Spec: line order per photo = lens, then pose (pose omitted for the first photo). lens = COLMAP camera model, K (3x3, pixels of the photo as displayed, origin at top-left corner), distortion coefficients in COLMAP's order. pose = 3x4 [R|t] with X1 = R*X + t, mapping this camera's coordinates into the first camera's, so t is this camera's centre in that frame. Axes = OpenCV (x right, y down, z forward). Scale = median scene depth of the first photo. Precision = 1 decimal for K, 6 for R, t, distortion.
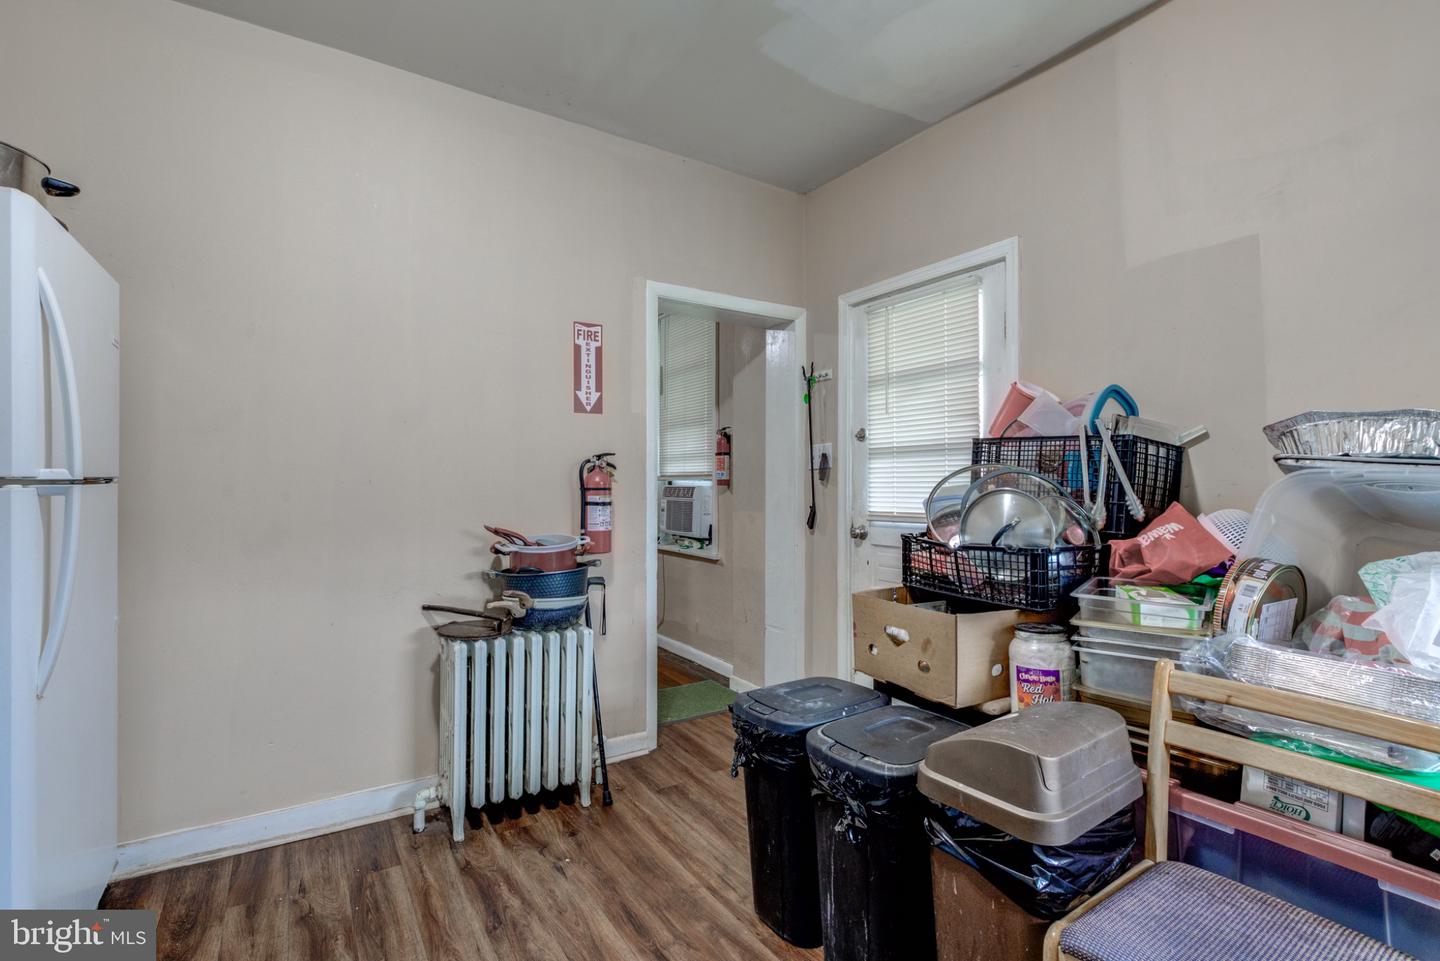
lens RADIAL K [[655.4, 0, 719.2], [0, 655.4, 470.3], [0, 0, 1]] dist [-0.002400, -0.000070]
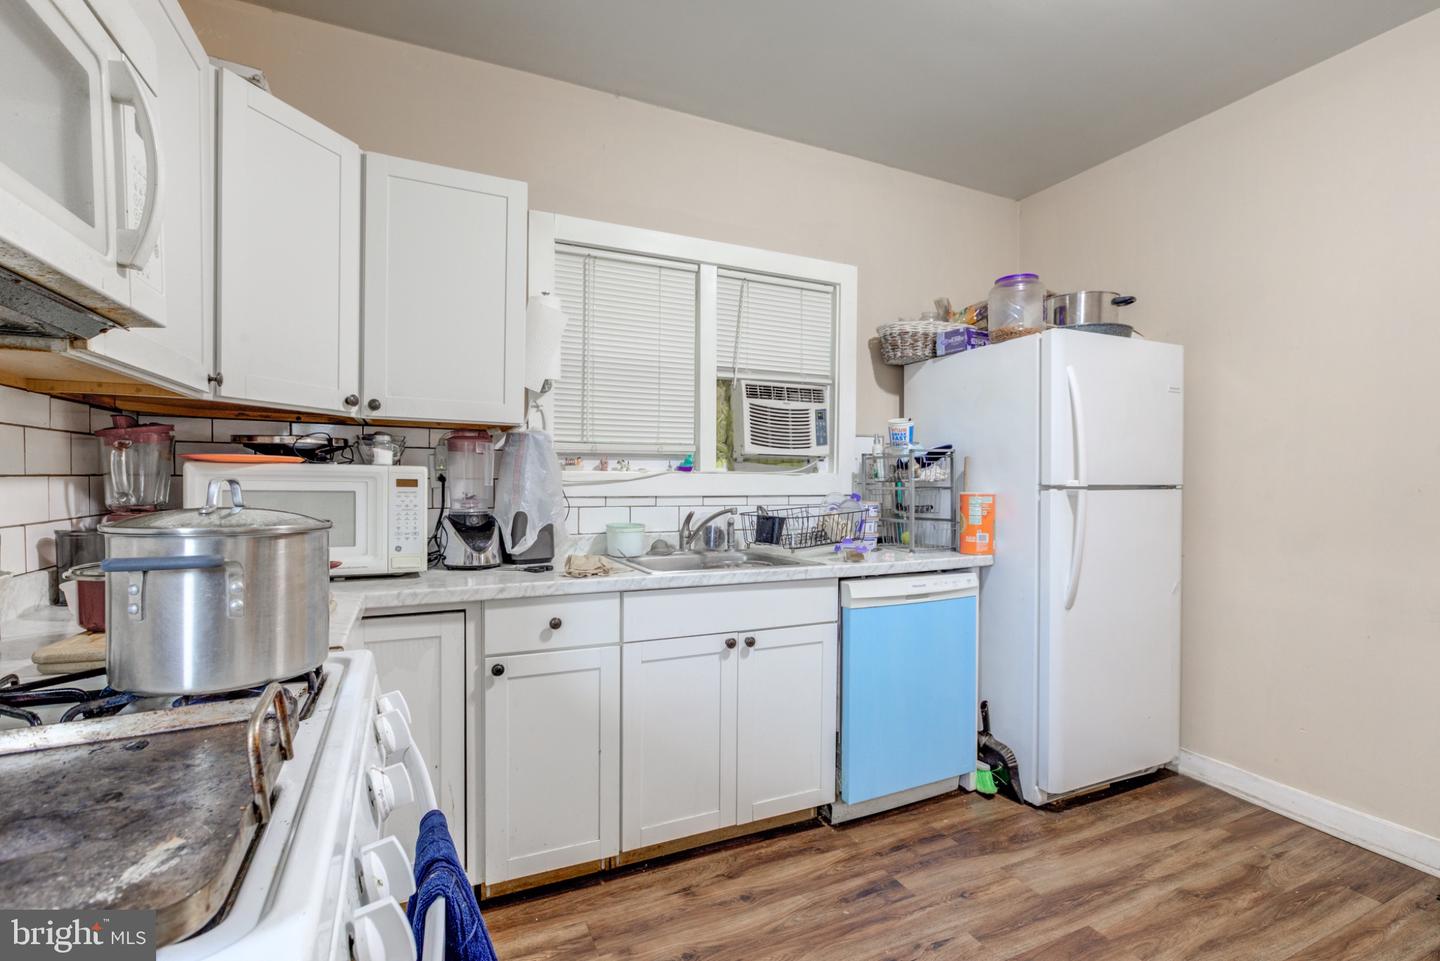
lens RADIAL K [[672.7, 0, 715.1], [0, 672.7, 482.5], [0, 0, 1]] dist [-0.004869, 0.000275]
pose [[-0.134218, 0.003930, -0.990944, 0.644810], [0.006318, 0.999975, 0.003110, -0.005933], [0.990932, -0.005843, -0.134239, 0.210744]]
